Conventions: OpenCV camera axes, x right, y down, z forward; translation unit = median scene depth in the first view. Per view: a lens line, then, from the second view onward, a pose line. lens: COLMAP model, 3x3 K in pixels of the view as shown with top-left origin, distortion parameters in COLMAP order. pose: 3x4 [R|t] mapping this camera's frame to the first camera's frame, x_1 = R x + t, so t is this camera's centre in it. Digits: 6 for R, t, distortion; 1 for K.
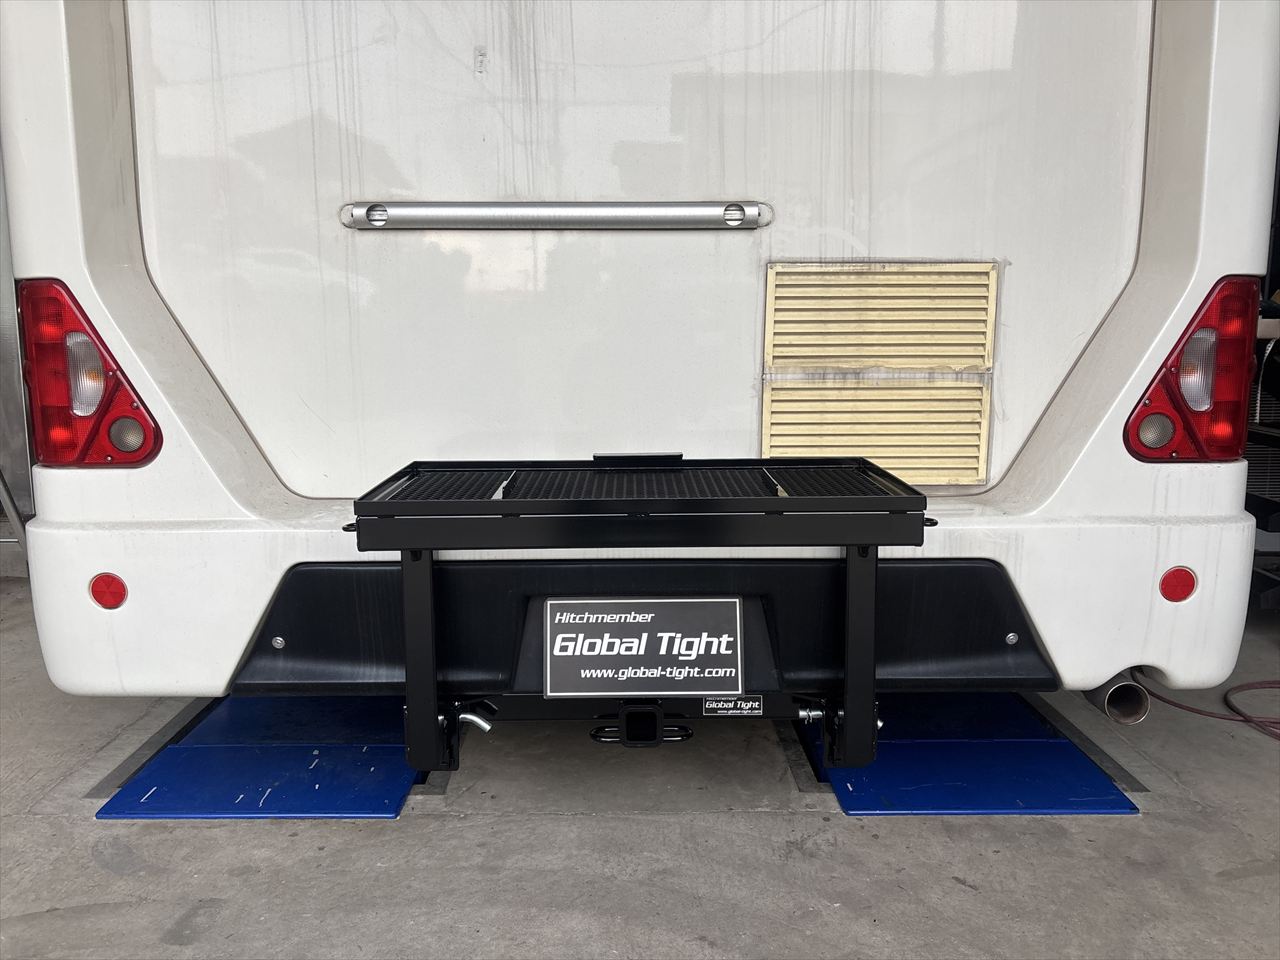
lens RADIAL K [[958.1, 0, 640.0], [0, 958.1, 480.0], [0, 0, 1]] dist [0.030916, -0.040064]
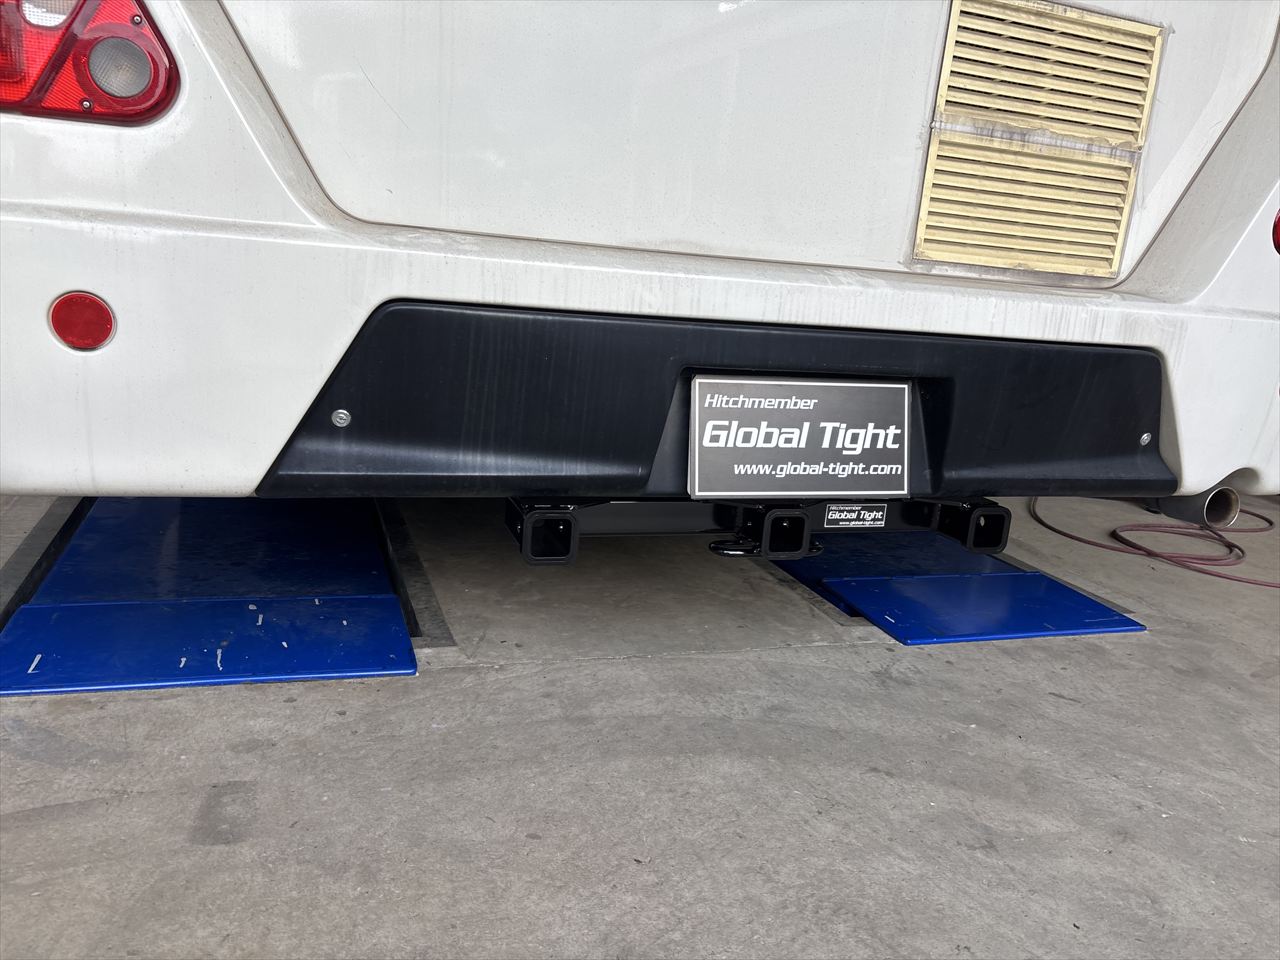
lens RADIAL K [[958.3, 0, 631.2], [0, 958.3, 481.8], [0, 0, 1]] dist [0.022436, -0.007732]
pose [[0.944809, 0.010091, 0.327466, -0.382643], [-0.038924, 0.995904, 0.081615, 0.140100], [-0.325301, -0.089857, 0.941331, 0.249689]]
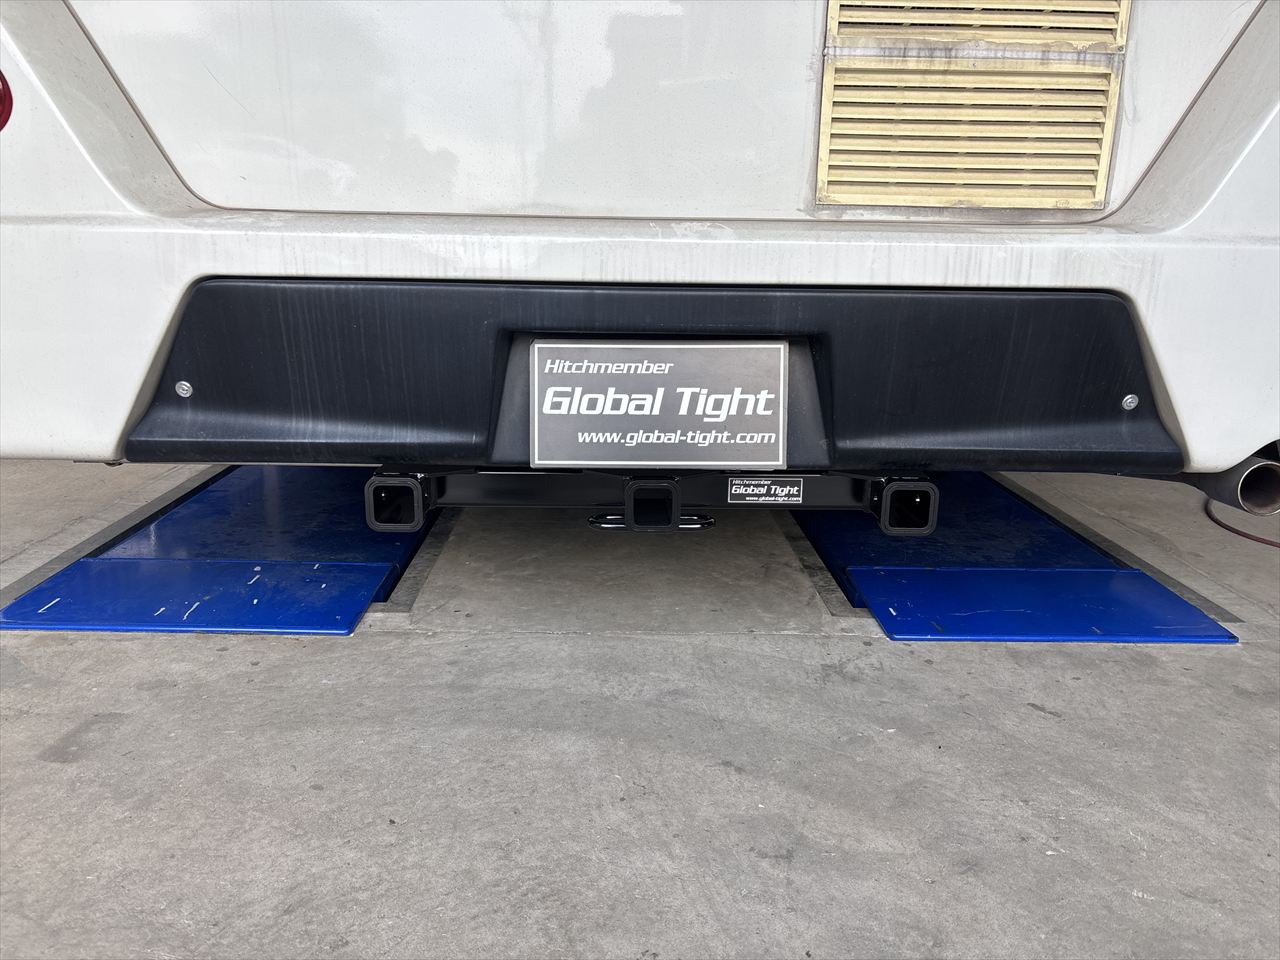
lens RADIAL K [[954.1, 0, 638.8], [0, 954.1, 483.1], [0, 0, 1]] dist [0.035875, -0.038766]
pose [[0.999735, 0.016946, 0.015583, -0.021849], [-0.018381, 0.995101, 0.097139, 0.152026], [-0.013861, -0.097400, 0.995149, 0.209796]]
